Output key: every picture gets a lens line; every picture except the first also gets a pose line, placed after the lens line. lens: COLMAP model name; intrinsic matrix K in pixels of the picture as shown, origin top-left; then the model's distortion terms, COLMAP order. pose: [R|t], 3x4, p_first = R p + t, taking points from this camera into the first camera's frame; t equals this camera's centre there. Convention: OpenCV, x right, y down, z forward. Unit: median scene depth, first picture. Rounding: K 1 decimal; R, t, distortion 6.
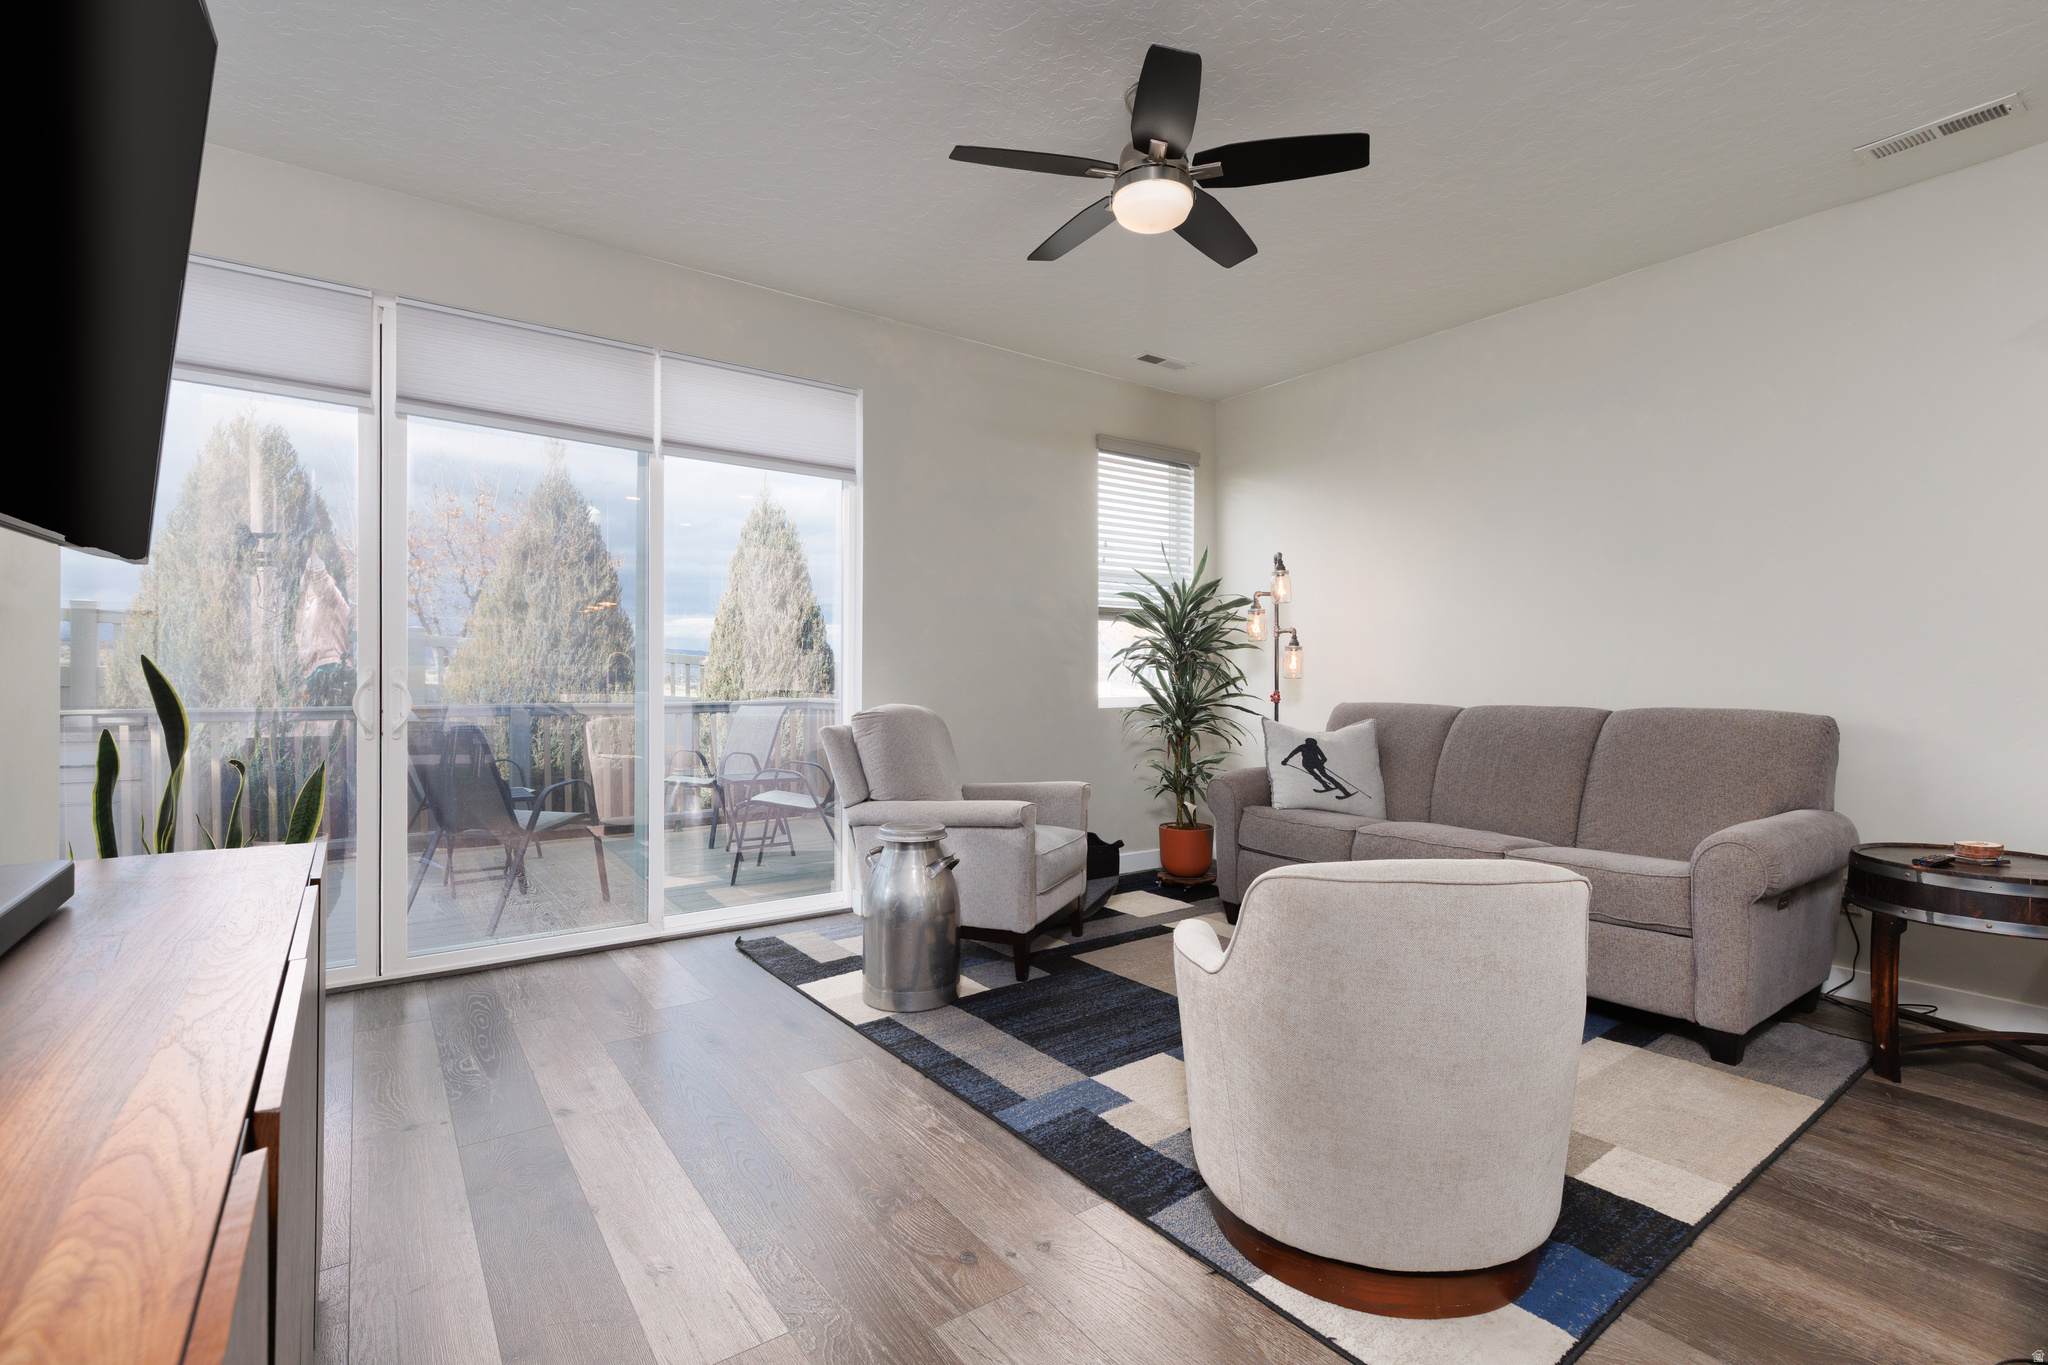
lens RADIAL K [[923.0, 0, 1034.0], [0, 923.0, 686.8], [0, 0, 1]] dist [0.009203, -0.000917]
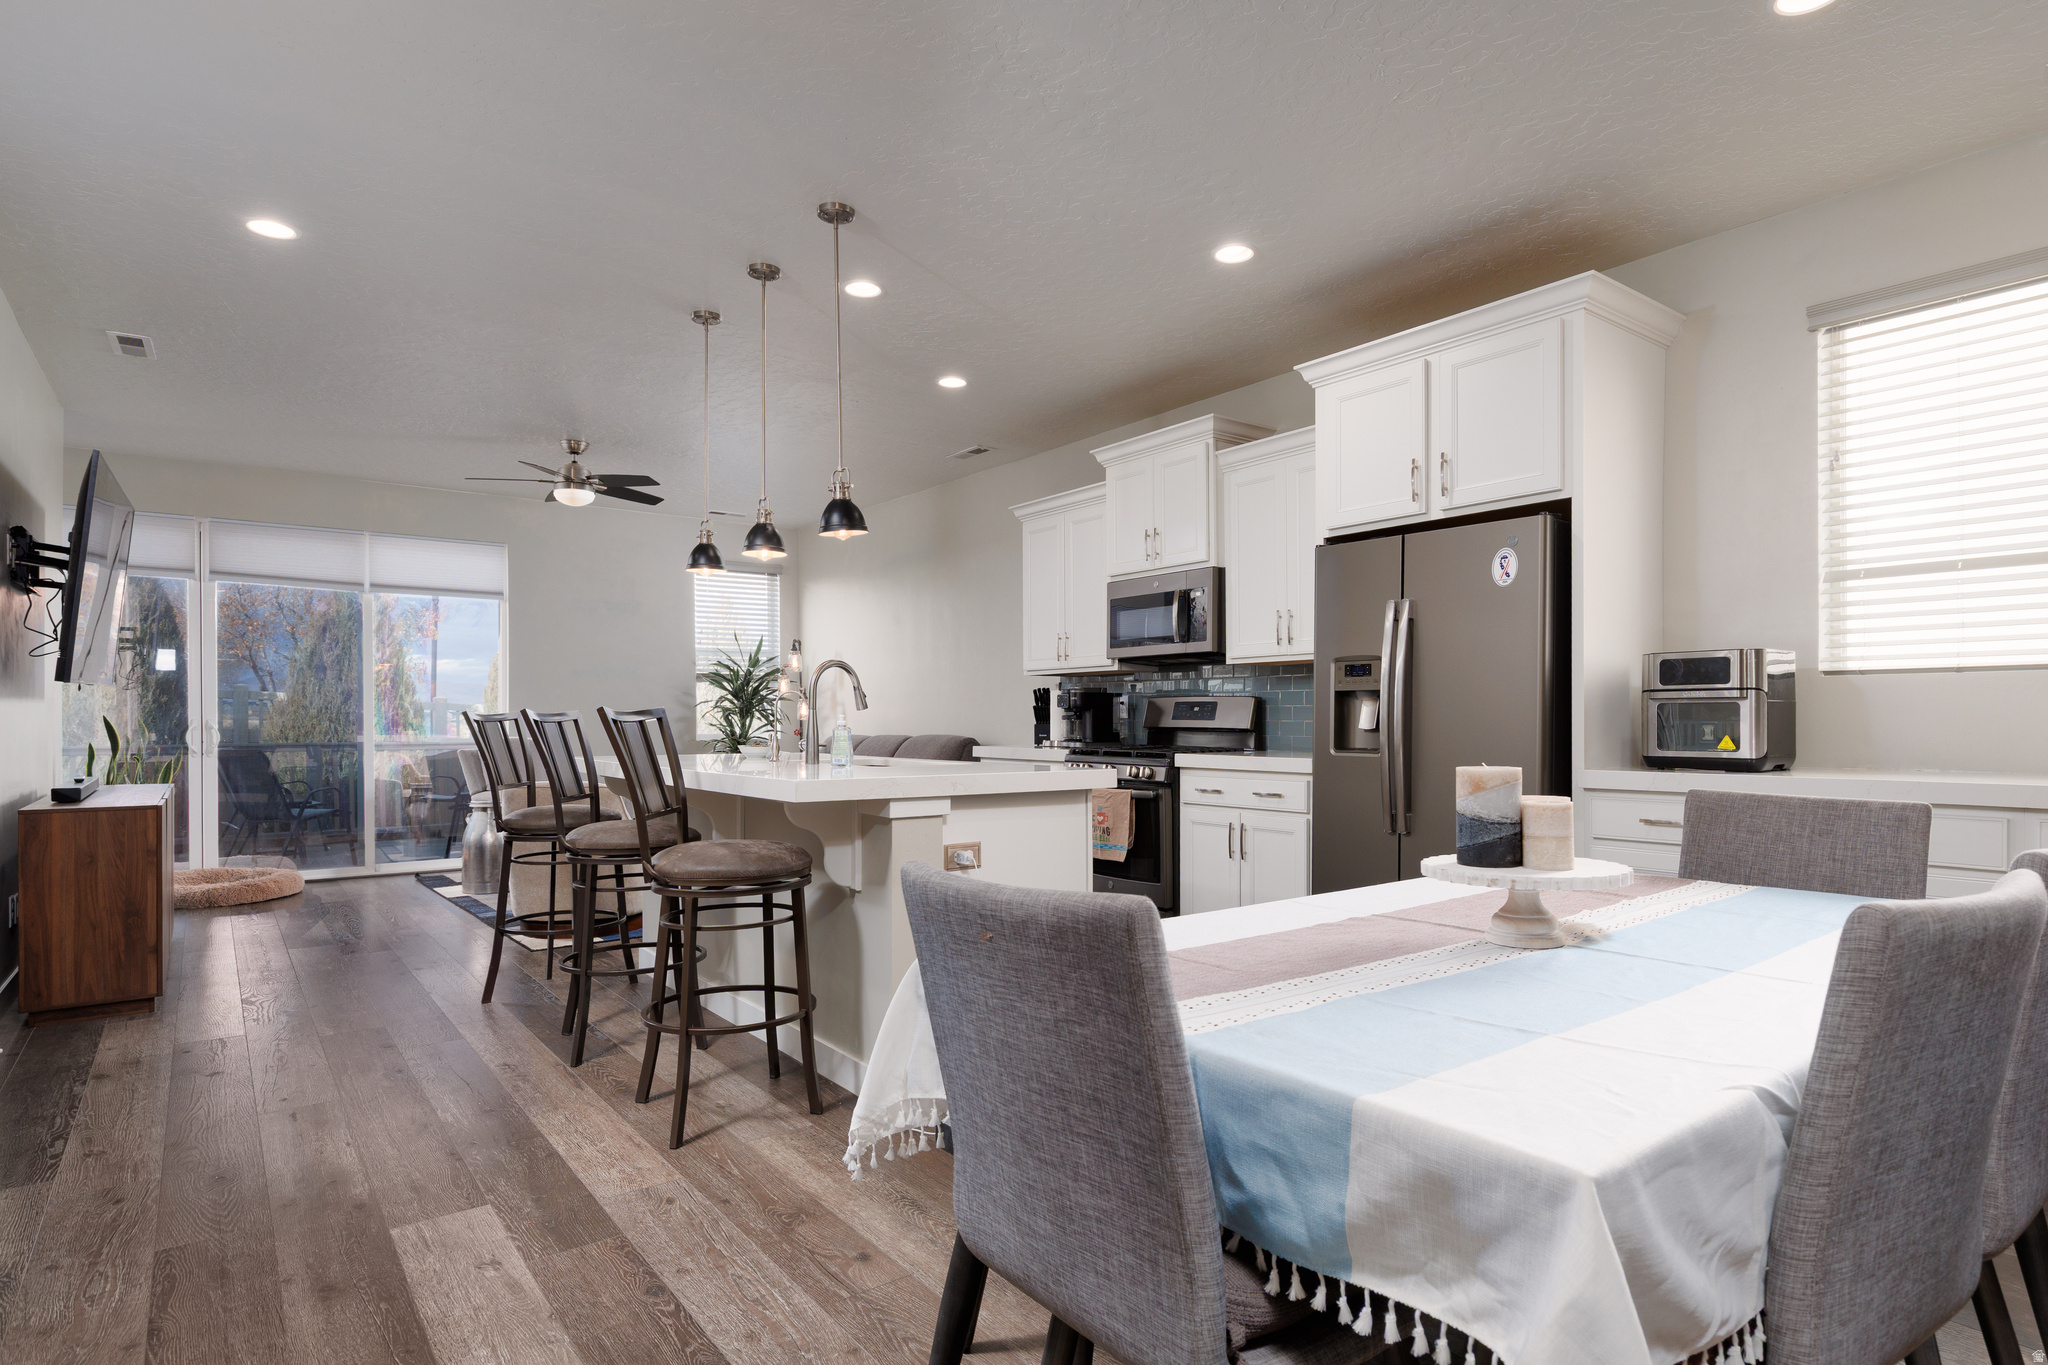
lens RADIAL K [[1103.1, 0, 1068.8], [0, 1103.1, 717.1], [0, 0, 1]] dist [0.002726, 0.001216]
pose [[0.999403, -0.007974, 0.033615, 0.855178], [0.008360, 0.999901, -0.011347, 0.014753], [-0.033521, 0.011621, 0.999370, -1.131661]]
